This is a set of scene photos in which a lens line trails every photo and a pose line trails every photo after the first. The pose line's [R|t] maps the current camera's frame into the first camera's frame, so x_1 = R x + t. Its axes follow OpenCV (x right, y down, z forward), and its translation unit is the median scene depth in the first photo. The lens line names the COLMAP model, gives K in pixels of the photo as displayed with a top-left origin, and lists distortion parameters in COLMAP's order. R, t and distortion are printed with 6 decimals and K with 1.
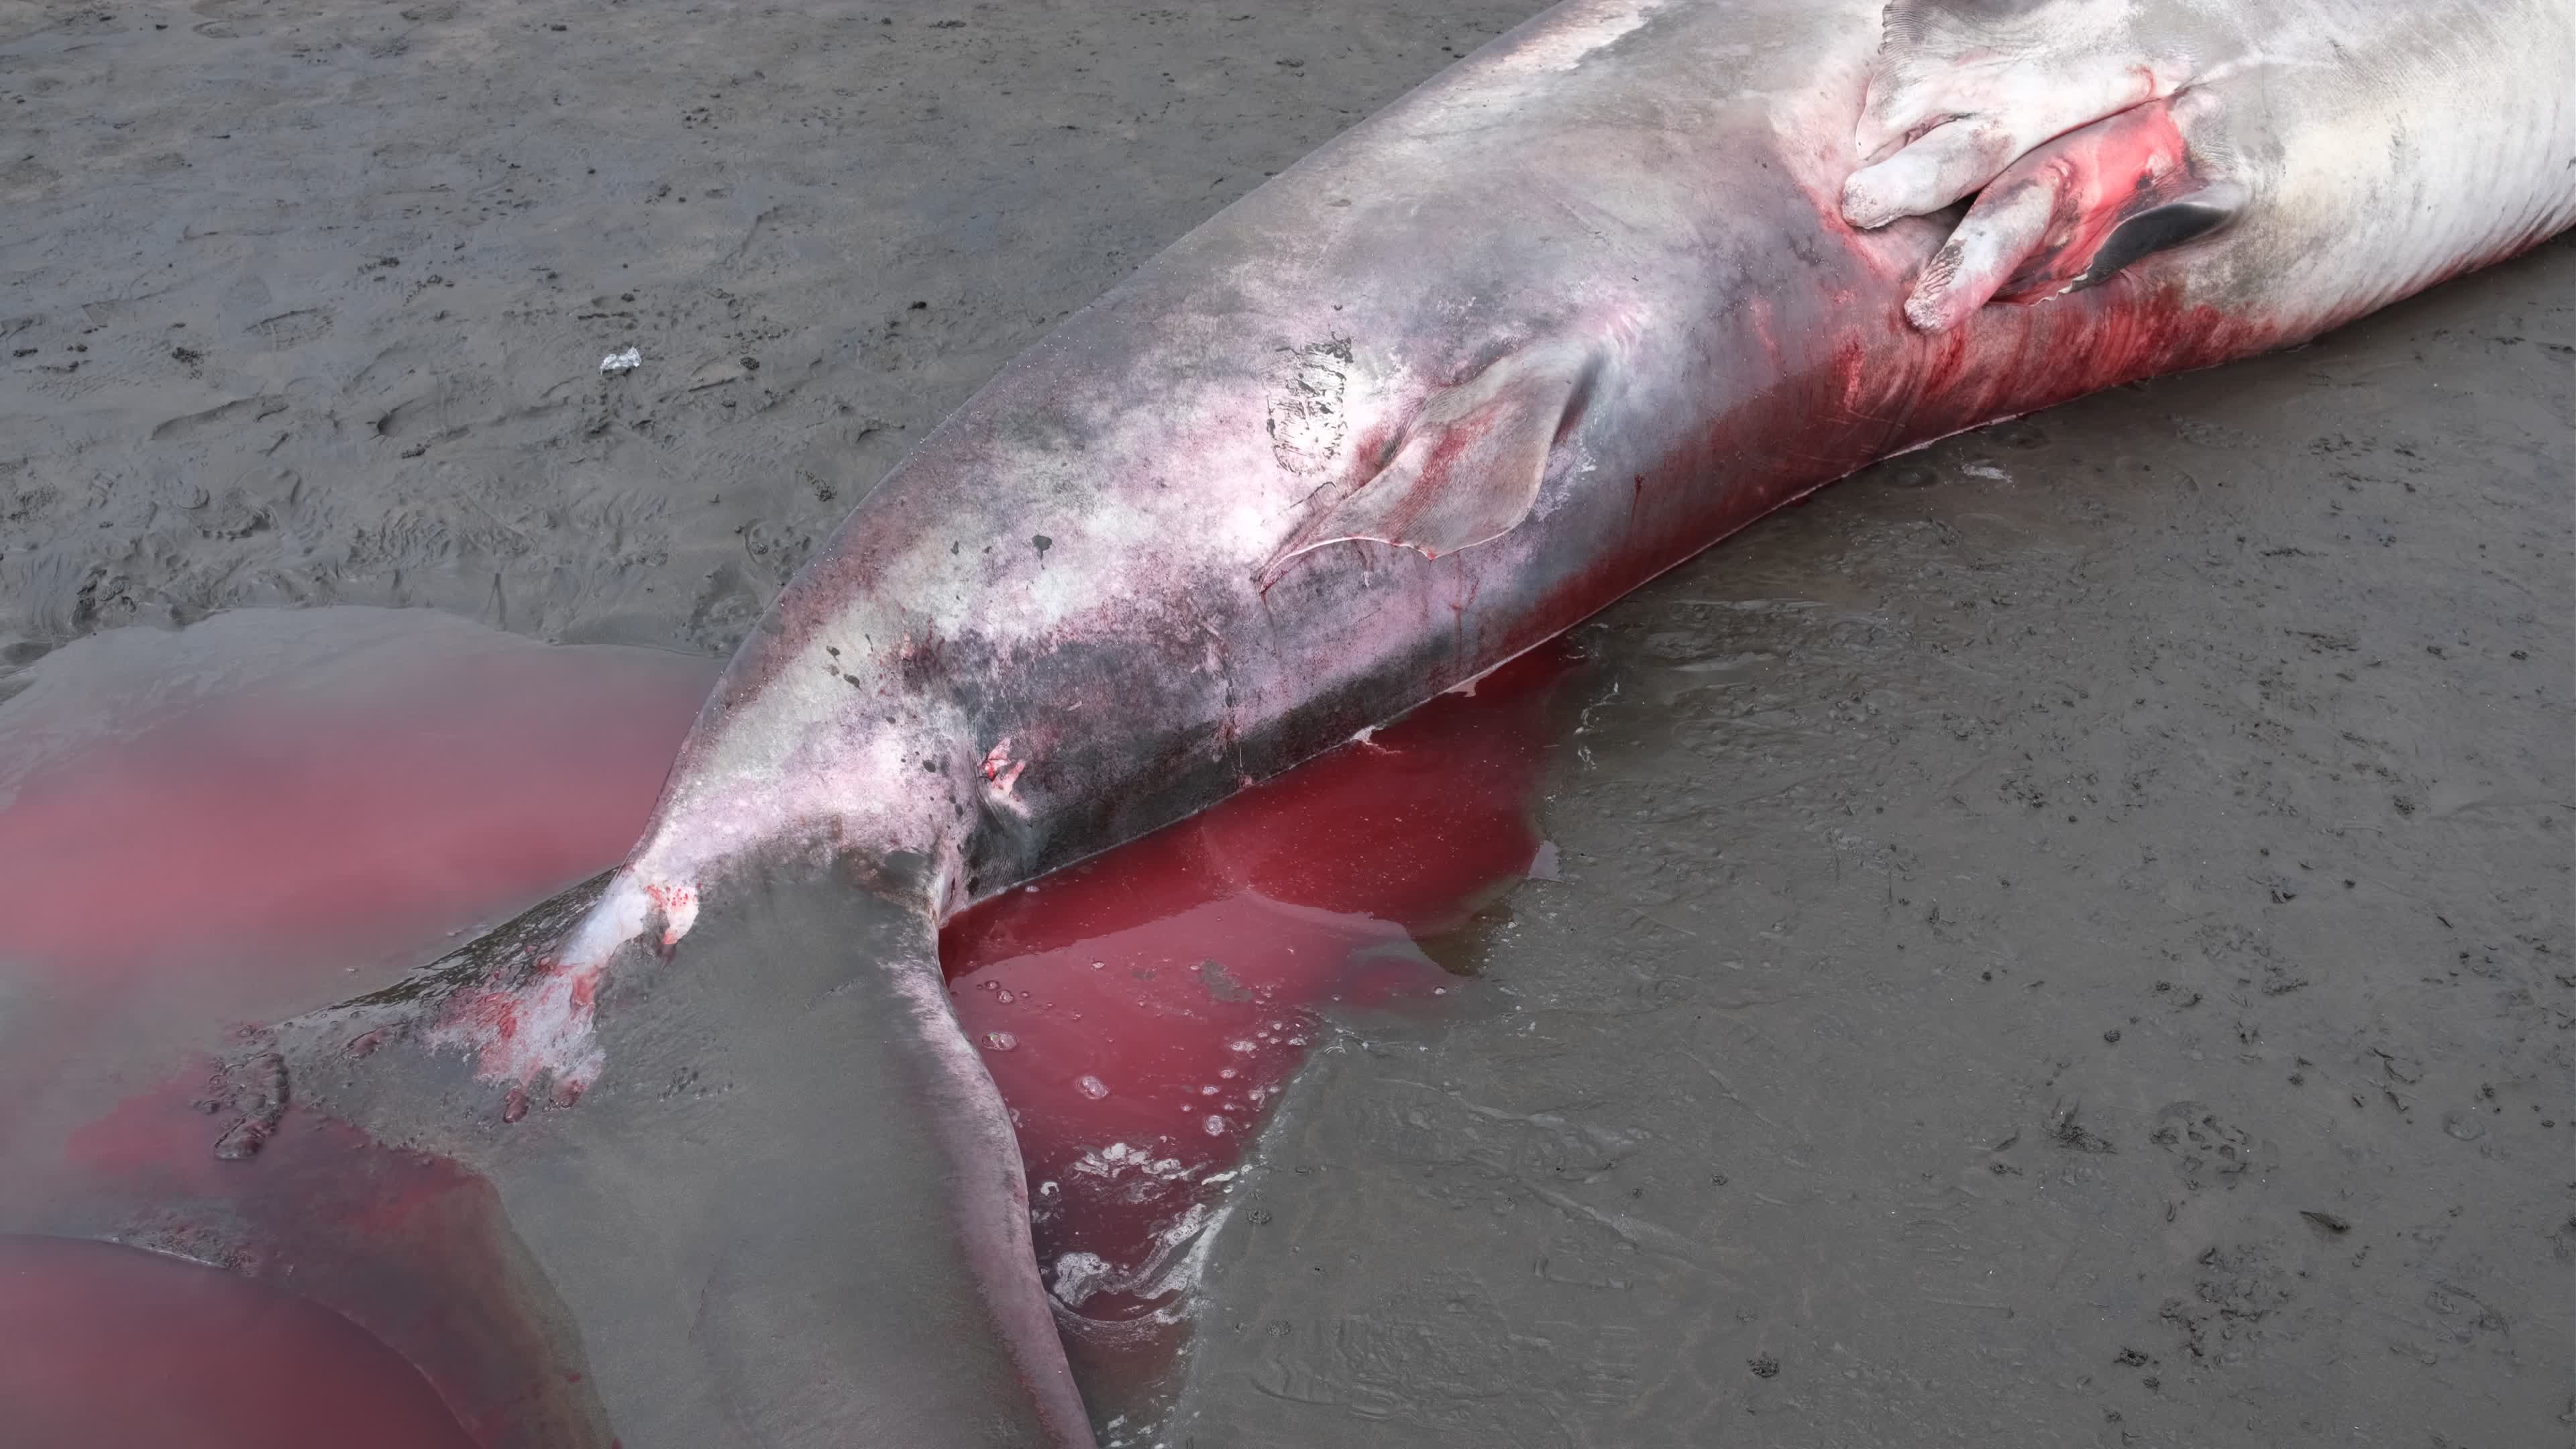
lens RADIAL K [[2601.4, 0, 1288.0], [0, 2601.4, 724.5], [0, 0, 1]] dist [-0.178365, 0.162984]
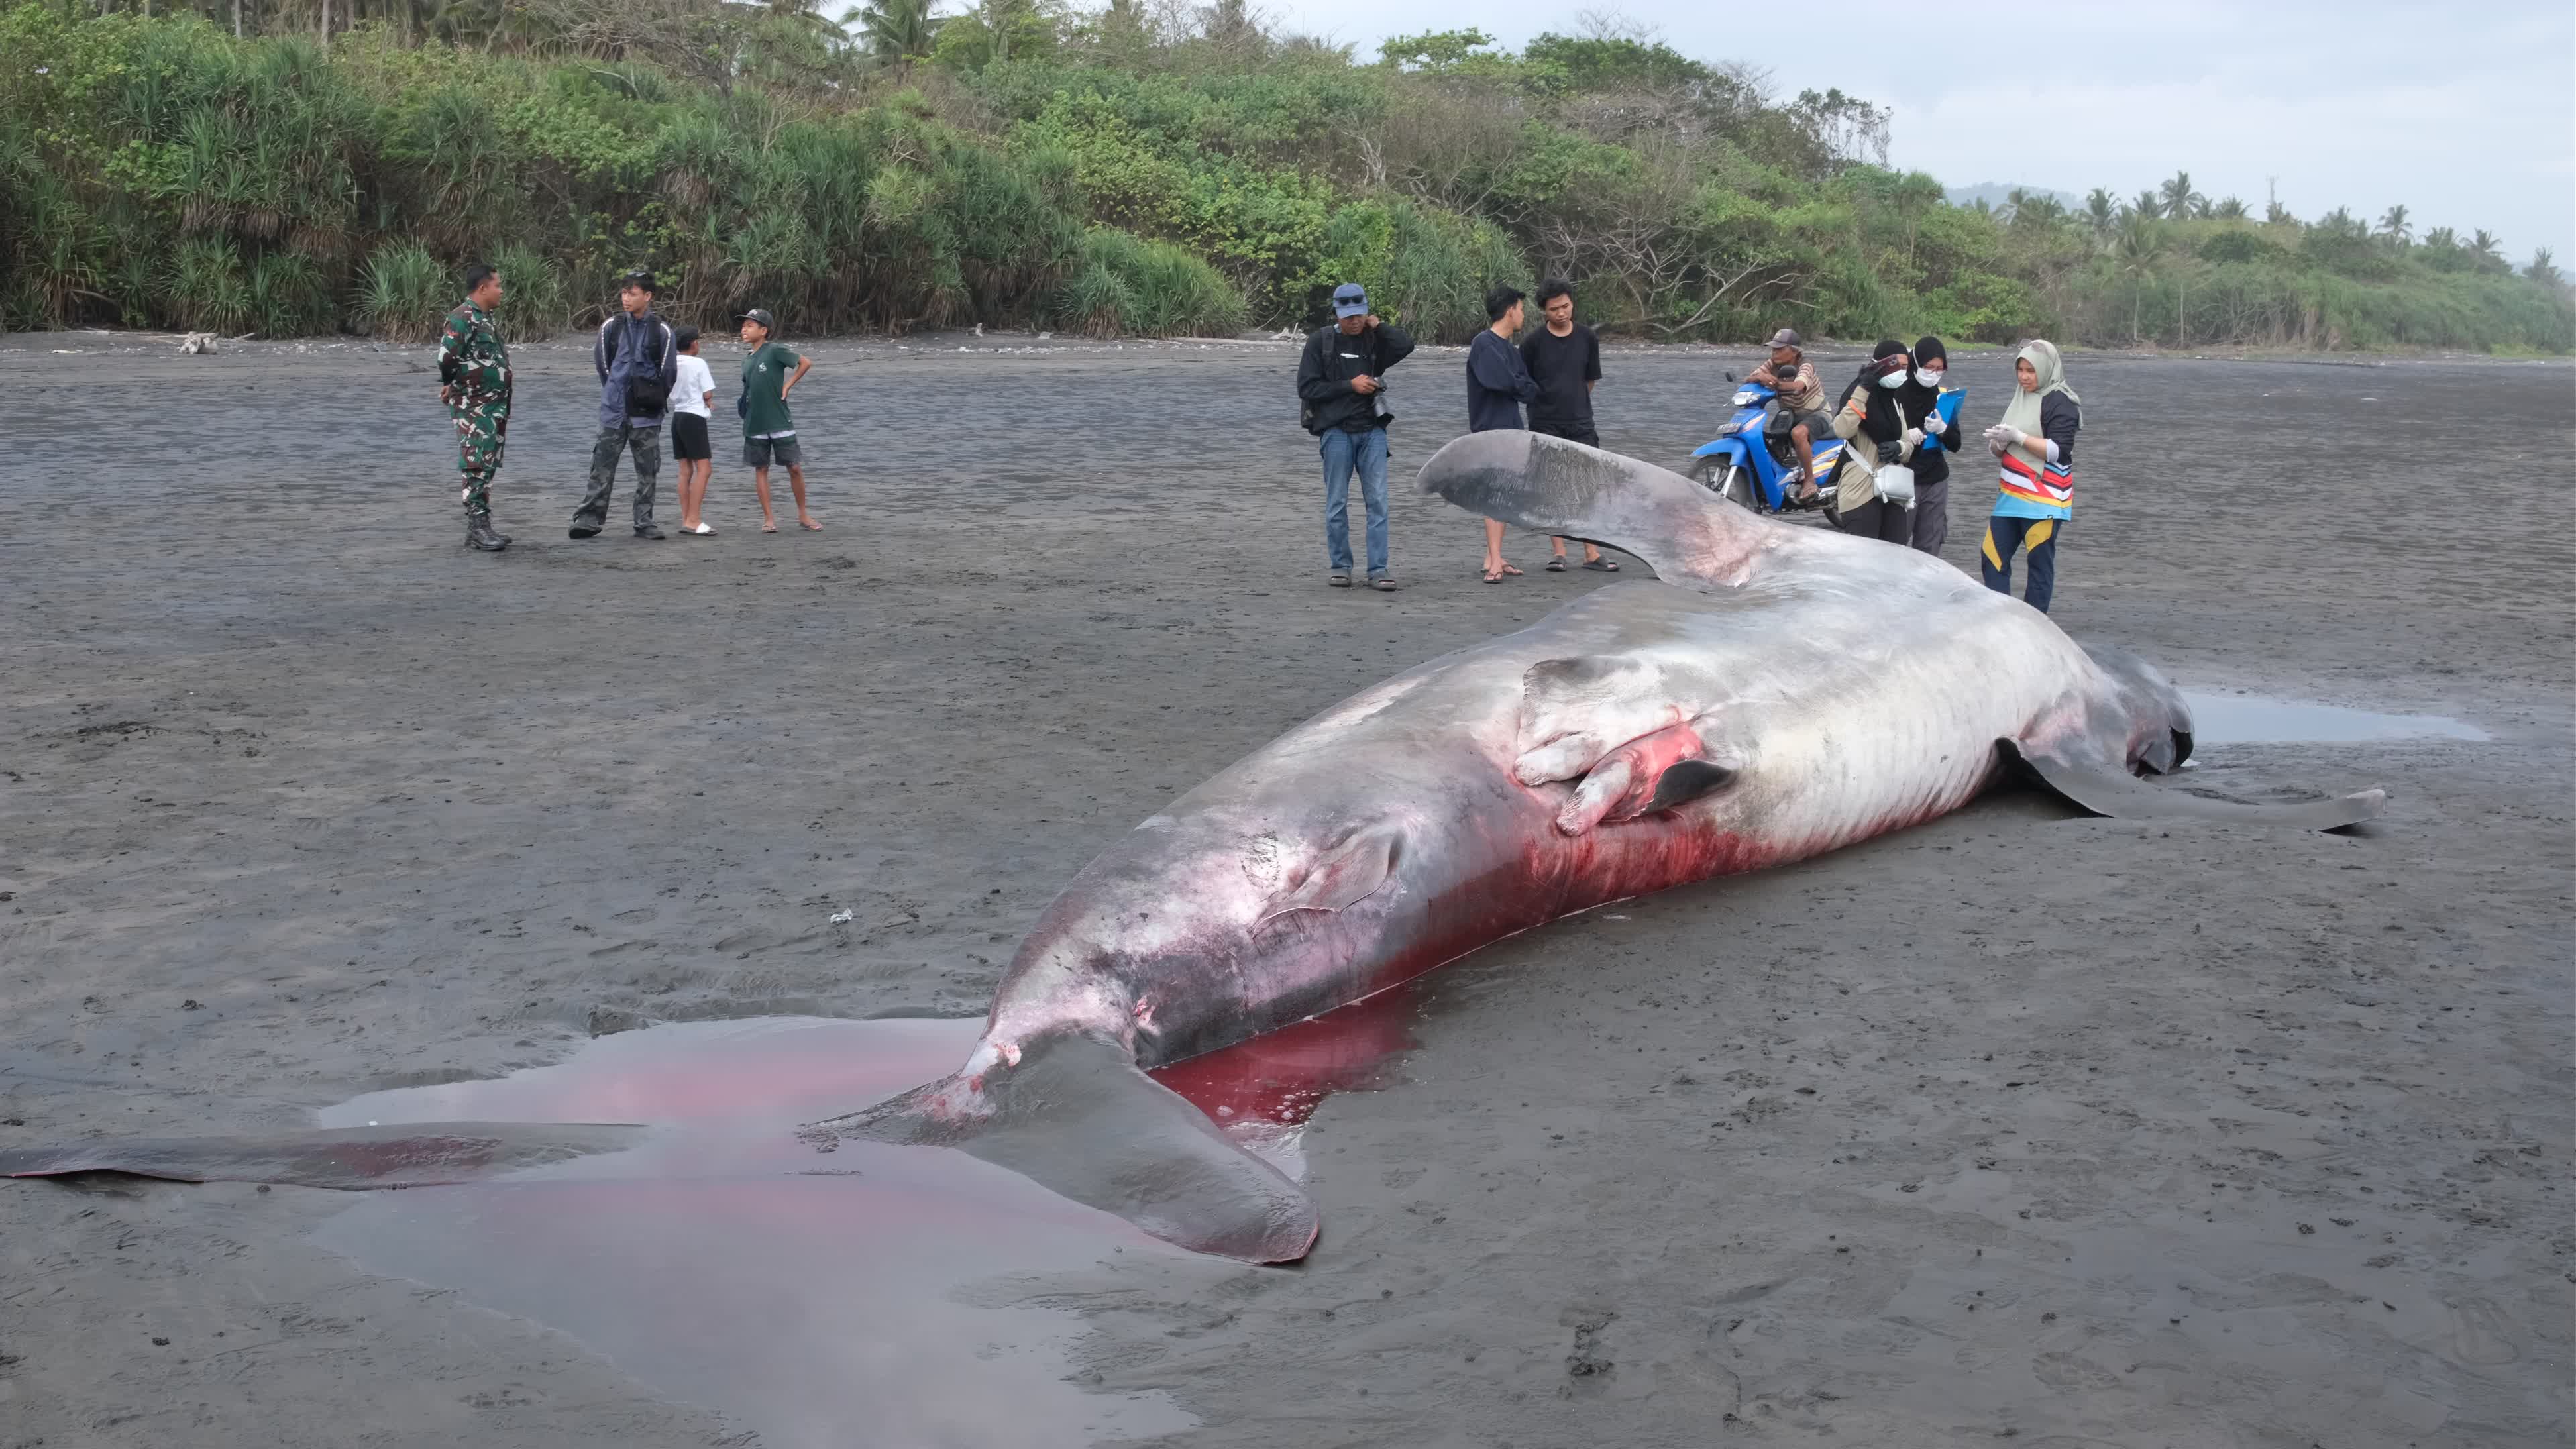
lens RADIAL K [[2601.4, 0, 1288.0], [0, 2601.4, 724.5], [0, 0, 1]] dist [-0.178365, 0.162984]
pose [[0.988016, -0.073402, 0.135785, -0.209662], [0.118575, 0.924120, -0.363237, 0.452901], [-0.098819, 0.374985, 0.921749, -0.765755]]
